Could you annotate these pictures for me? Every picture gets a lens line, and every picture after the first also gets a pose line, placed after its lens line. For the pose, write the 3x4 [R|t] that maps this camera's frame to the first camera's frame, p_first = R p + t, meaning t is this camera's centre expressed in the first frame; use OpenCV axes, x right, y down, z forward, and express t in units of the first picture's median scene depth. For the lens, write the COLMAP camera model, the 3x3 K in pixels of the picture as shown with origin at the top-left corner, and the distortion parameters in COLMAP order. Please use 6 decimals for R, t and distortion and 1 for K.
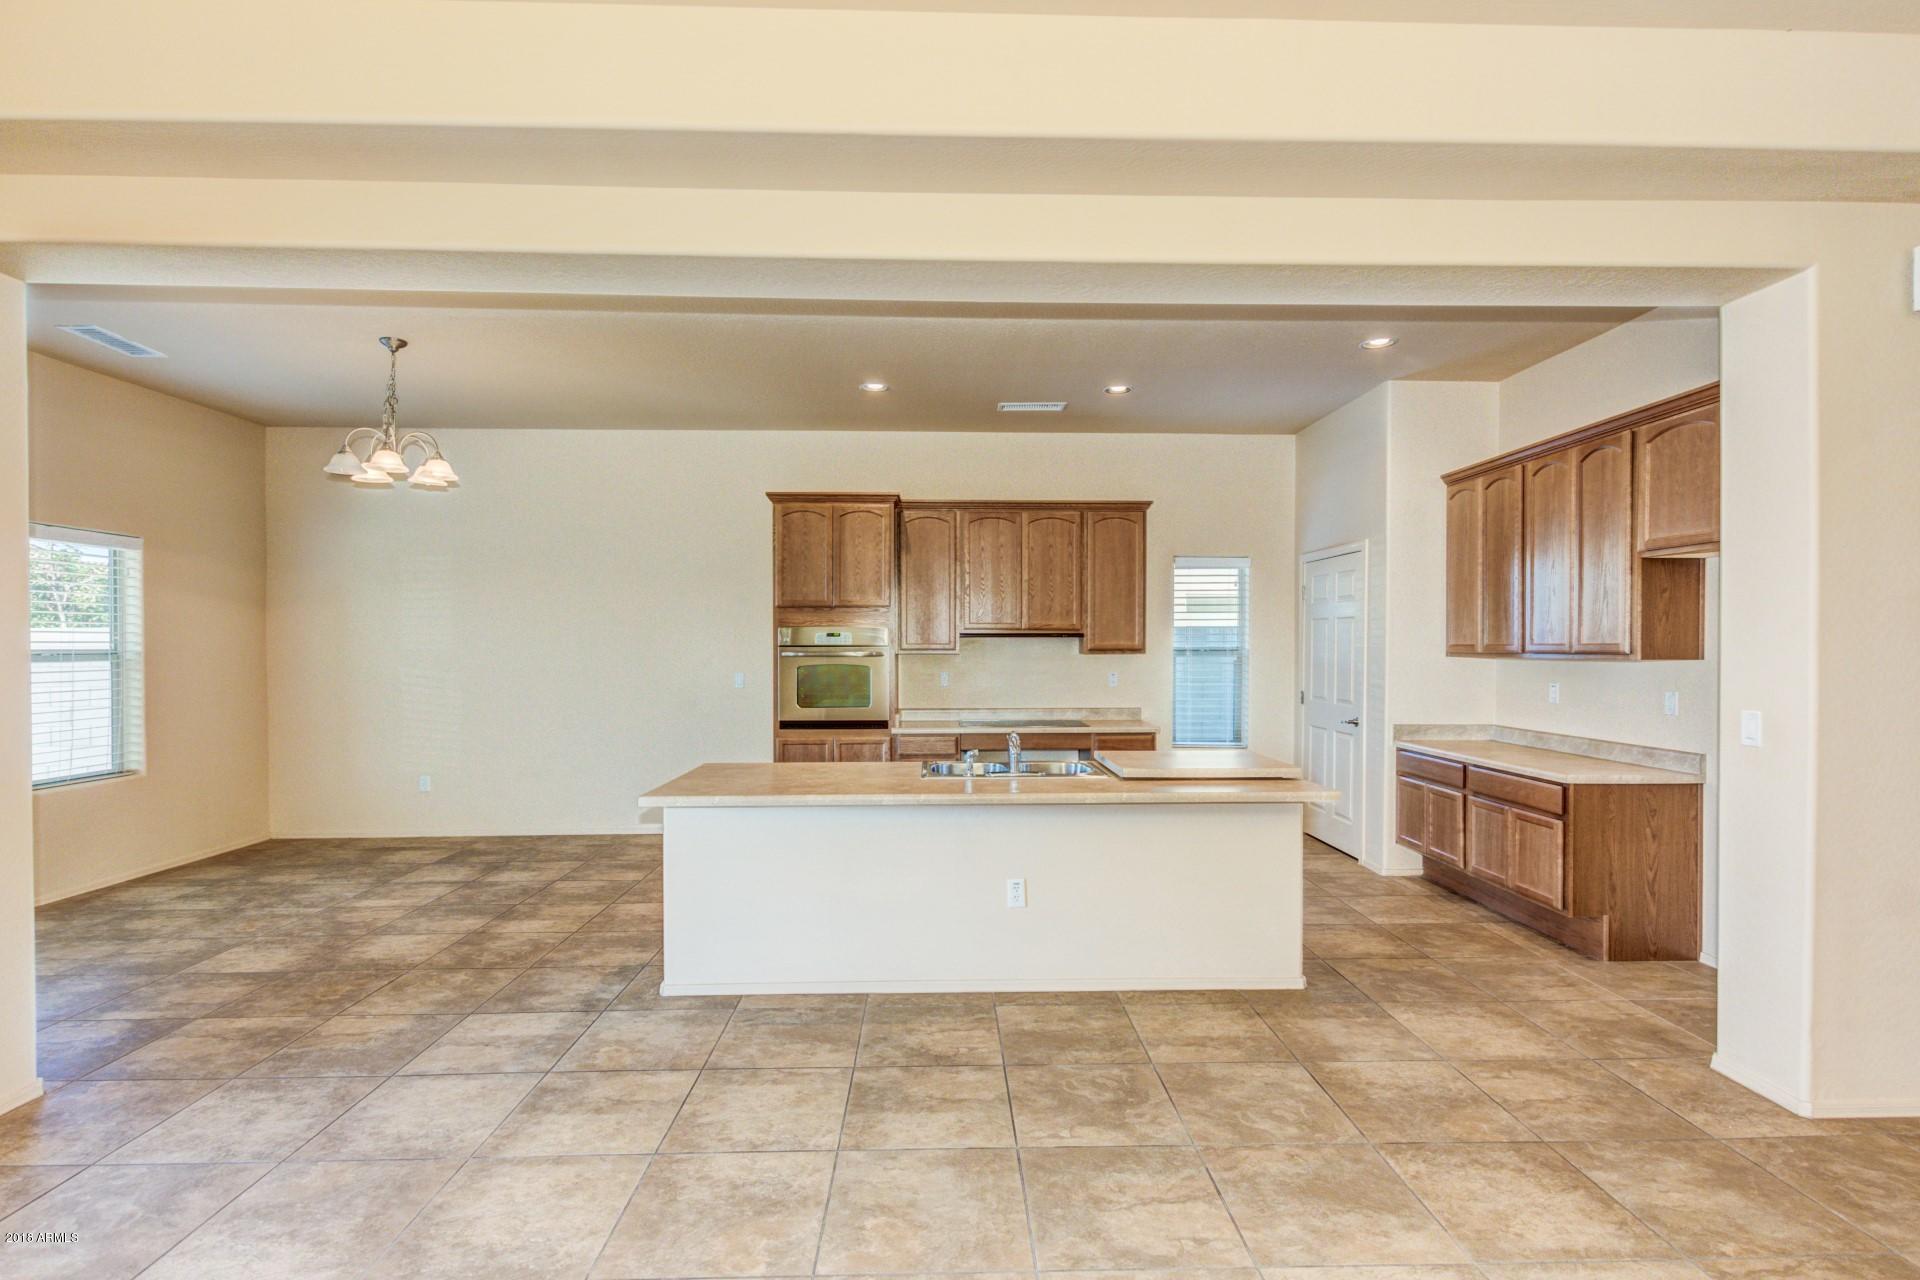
lens RADIAL K [[882.1, 0, 975.1], [0, 882.1, 655.8], [0, 0, 1]] dist [0.005788, 0.000194]
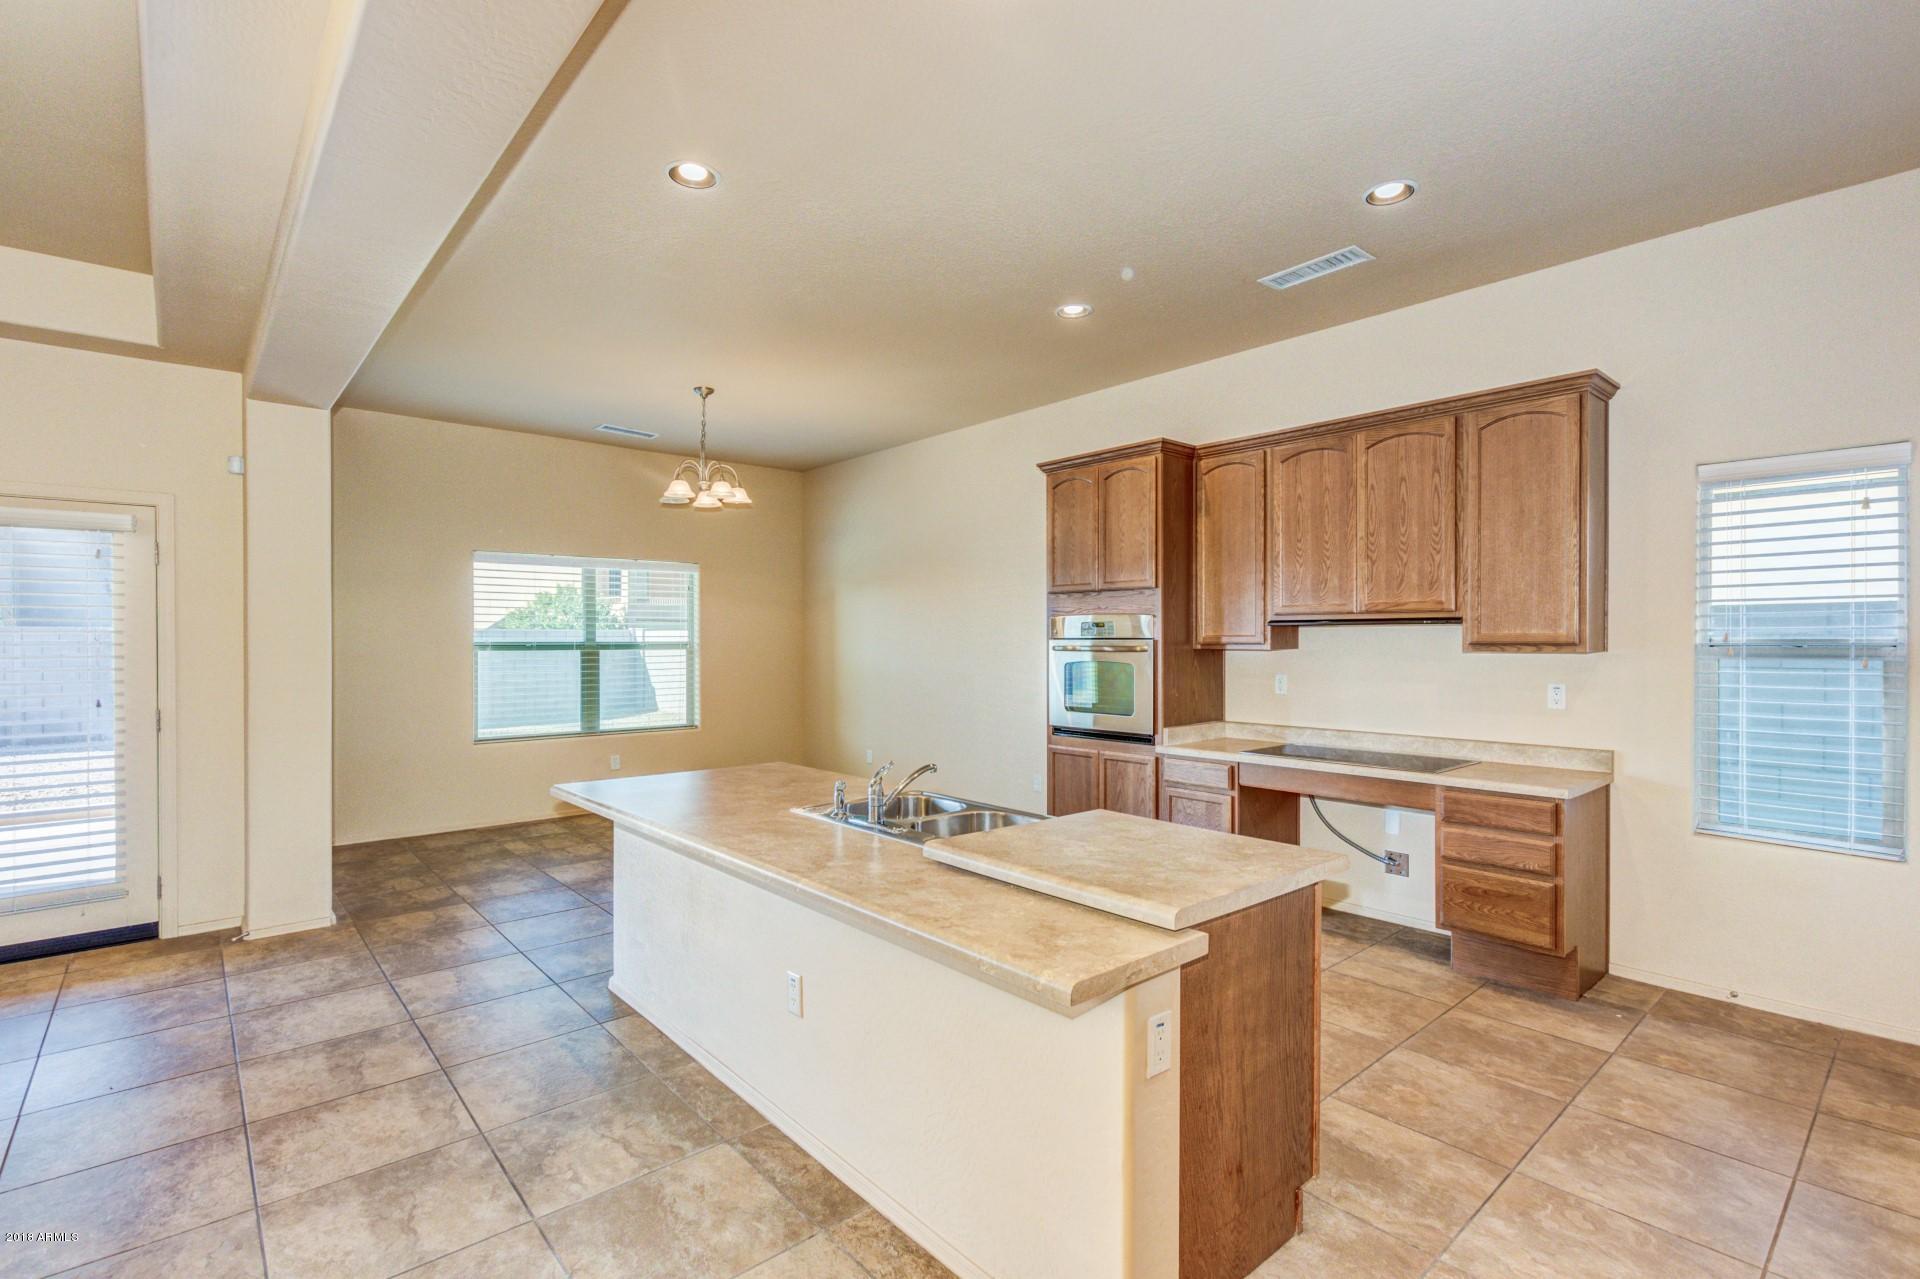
lens RADIAL K [[882.1, 0, 971.3], [0, 882.1, 634.2], [0, 0, 1]] dist [0.005788, 0.000194]
pose [[0.644865, -0.005196, -0.764278, 0.389781], [-0.007577, 0.999884, -0.013191, -0.003409], [0.764259, 0.014297, 0.644751, 0.381063]]
